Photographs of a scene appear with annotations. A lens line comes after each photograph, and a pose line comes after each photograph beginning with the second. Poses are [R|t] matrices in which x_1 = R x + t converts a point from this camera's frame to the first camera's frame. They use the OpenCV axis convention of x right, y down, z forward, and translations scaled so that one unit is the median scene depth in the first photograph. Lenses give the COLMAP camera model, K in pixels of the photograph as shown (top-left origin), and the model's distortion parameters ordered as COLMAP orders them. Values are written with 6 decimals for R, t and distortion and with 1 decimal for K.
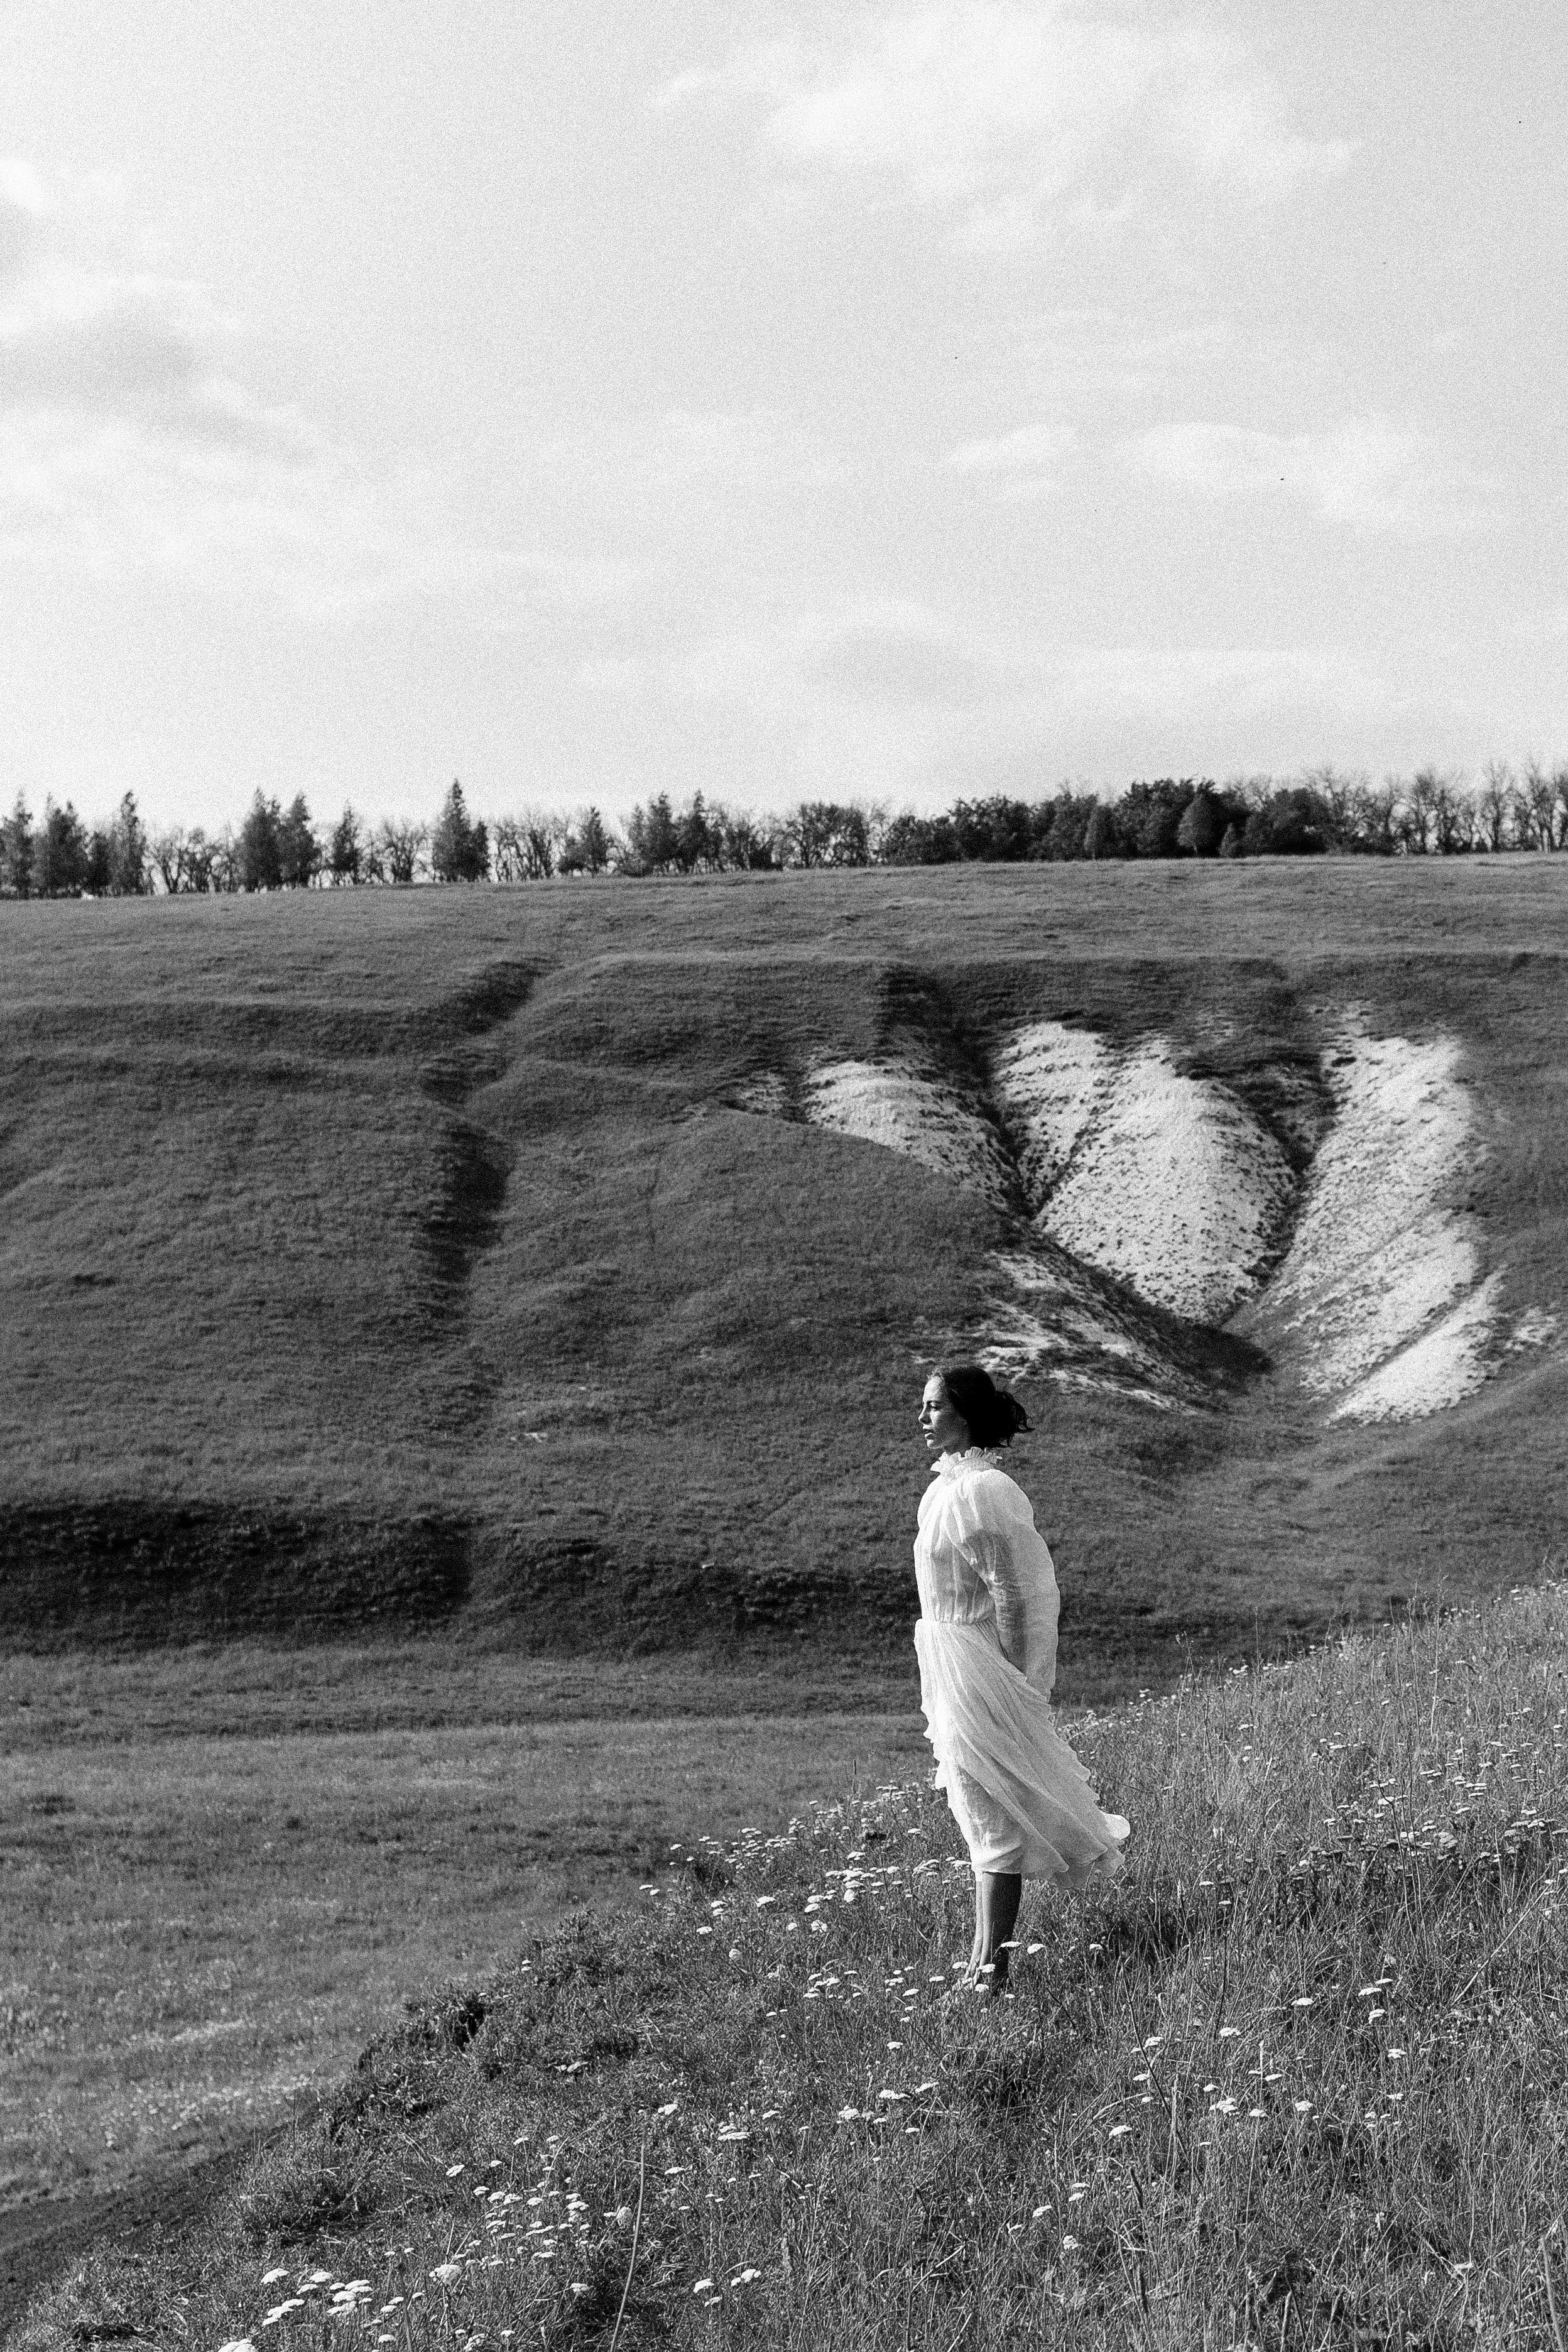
lens RADIAL K [[3825.7, 0, 792.5], [0, 3825.7, 1205.3], [0, 0, 1]] dist [0.151355, -0.254213]
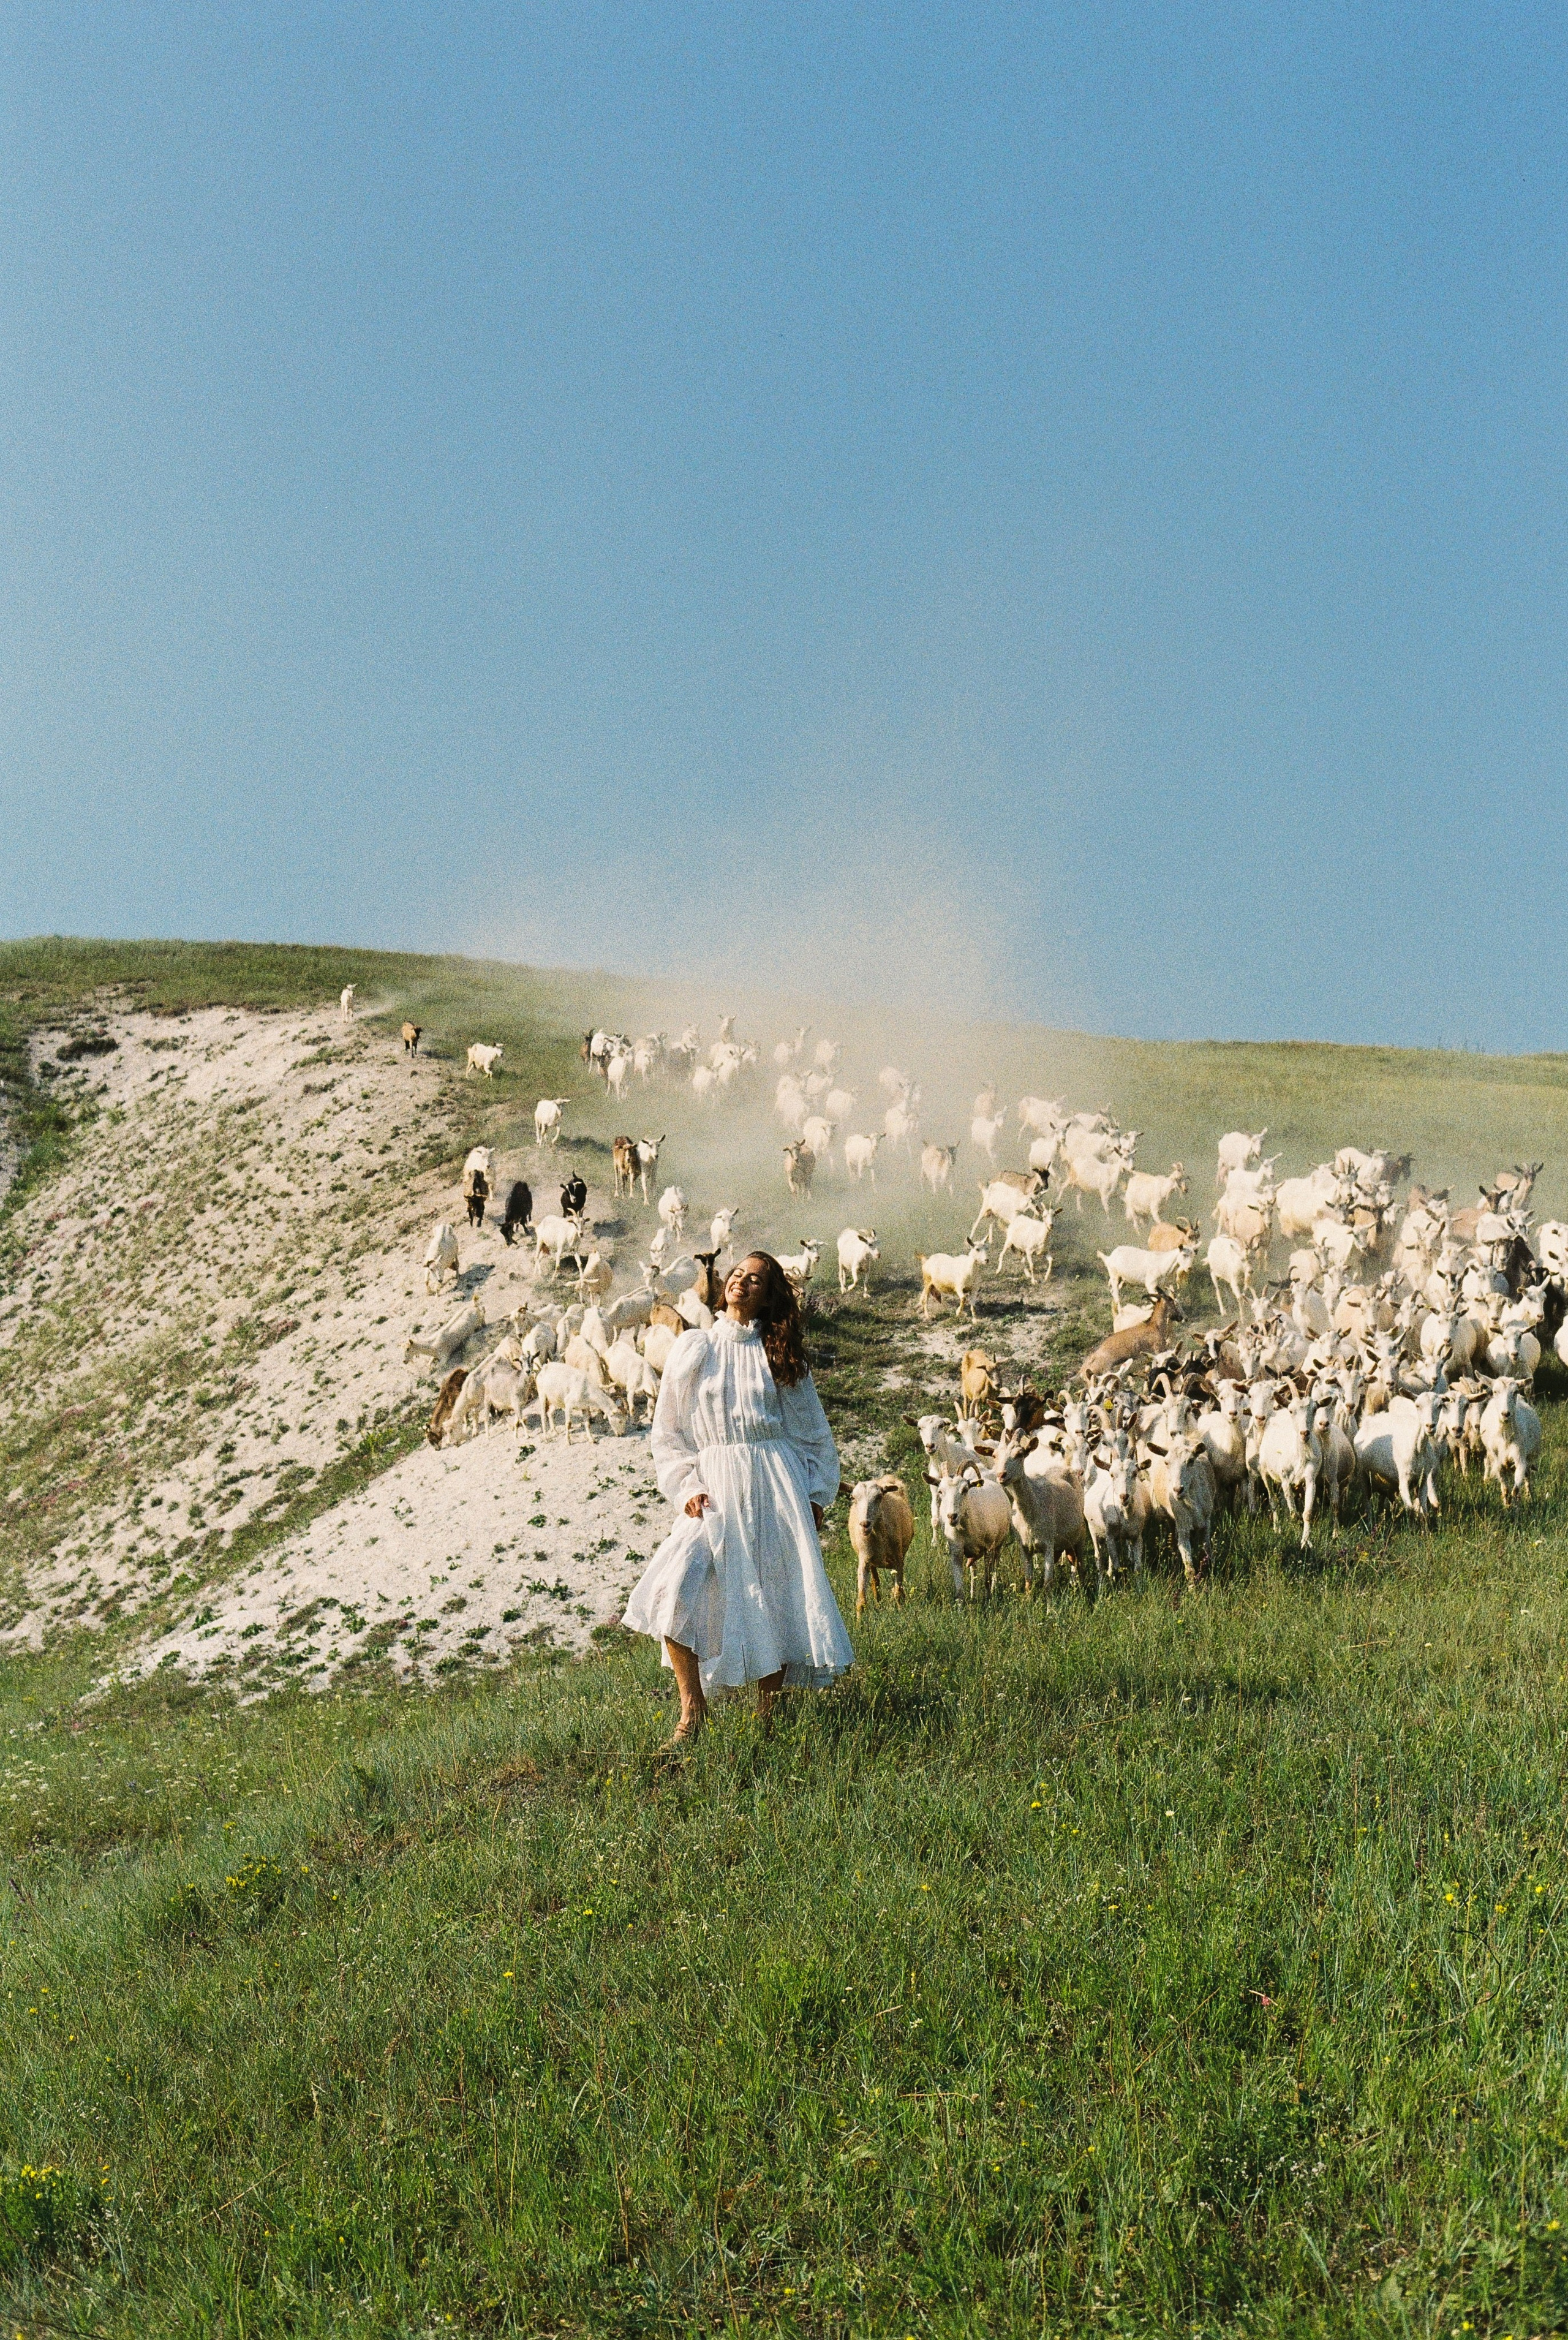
lens RADIAL K [[3861.3, 0, 779.9], [0, 3861.3, 1129.8], [0, 0, 1]] dist [-0.126716, 0.033812]
pose [[0.943921, 0.072189, 0.322183, 0.086141], [-0.009918, 0.981564, -0.190875, 0.049824], [-0.330023, 0.176976, 0.927235, 0.628990]]
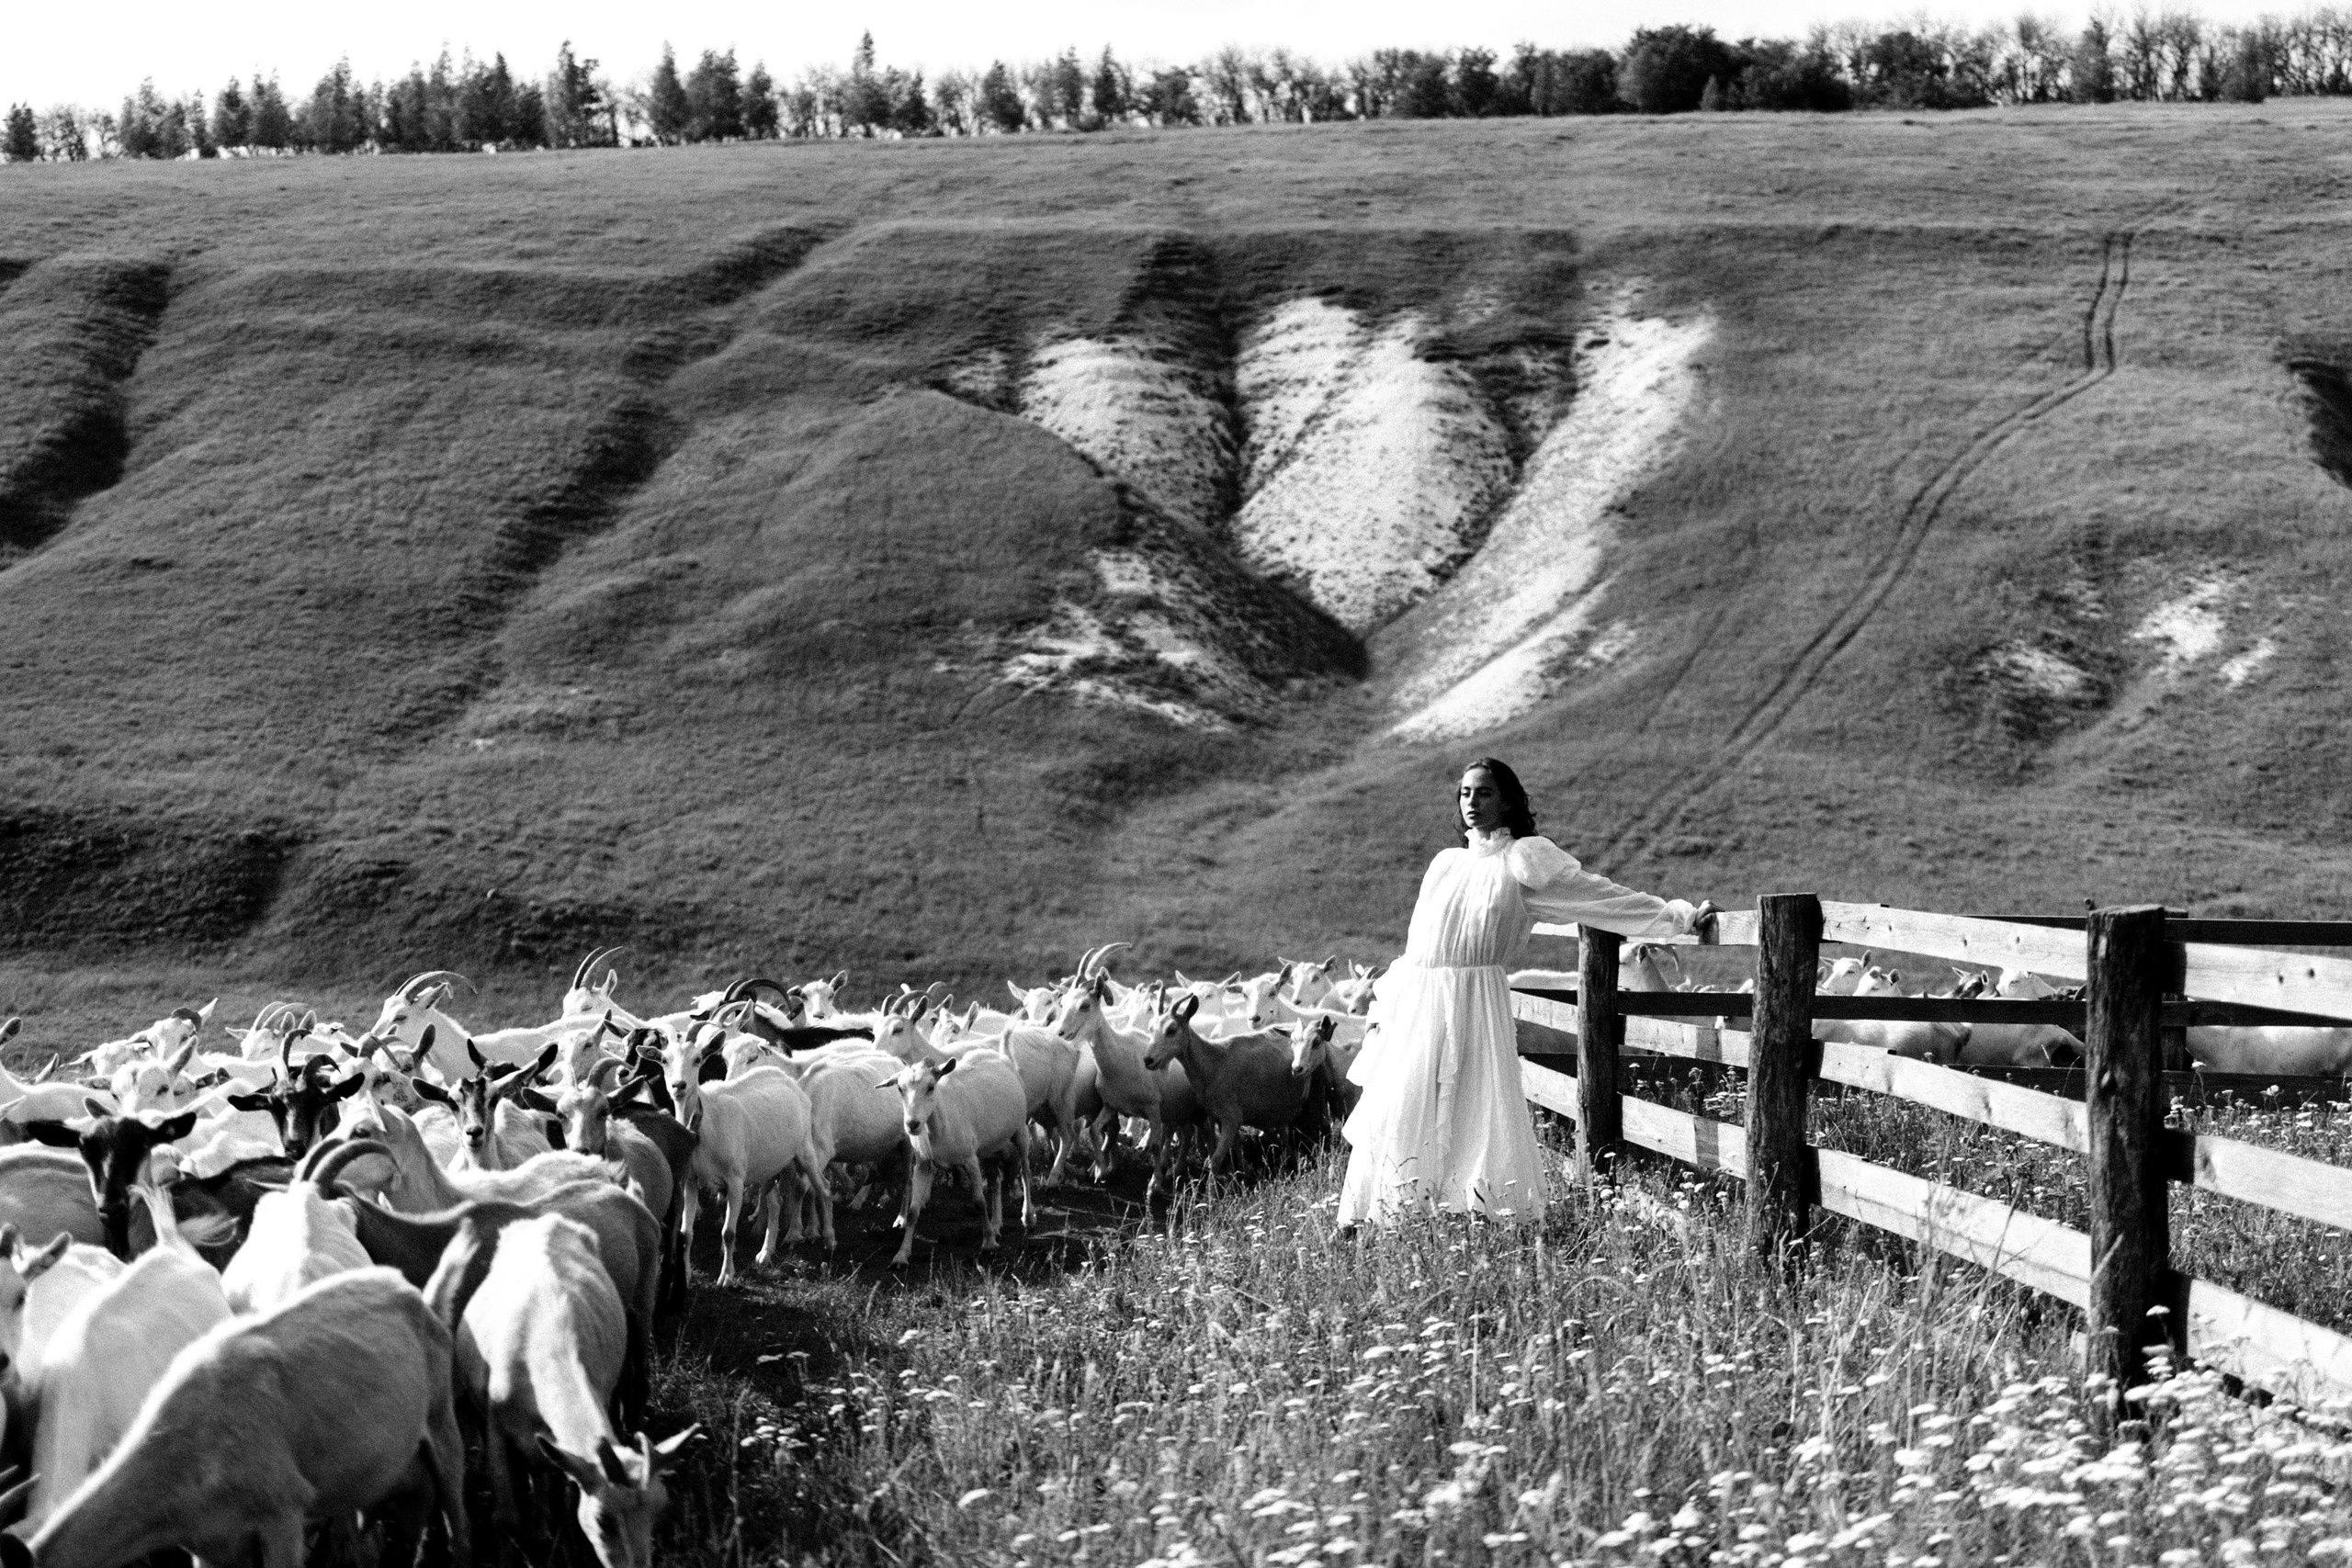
lens RADIAL K [[3825.3, 0, 1124.6], [0, 3825.3, 827.5], [0, 0, 1]] dist [0.151355, -0.254213]
pose [[0.993440, 0.023438, -0.111924, 0.143081], [-0.012540, 0.995196, 0.097098, -0.009922], [0.113663, -0.095058, 0.988962, 0.048140]]
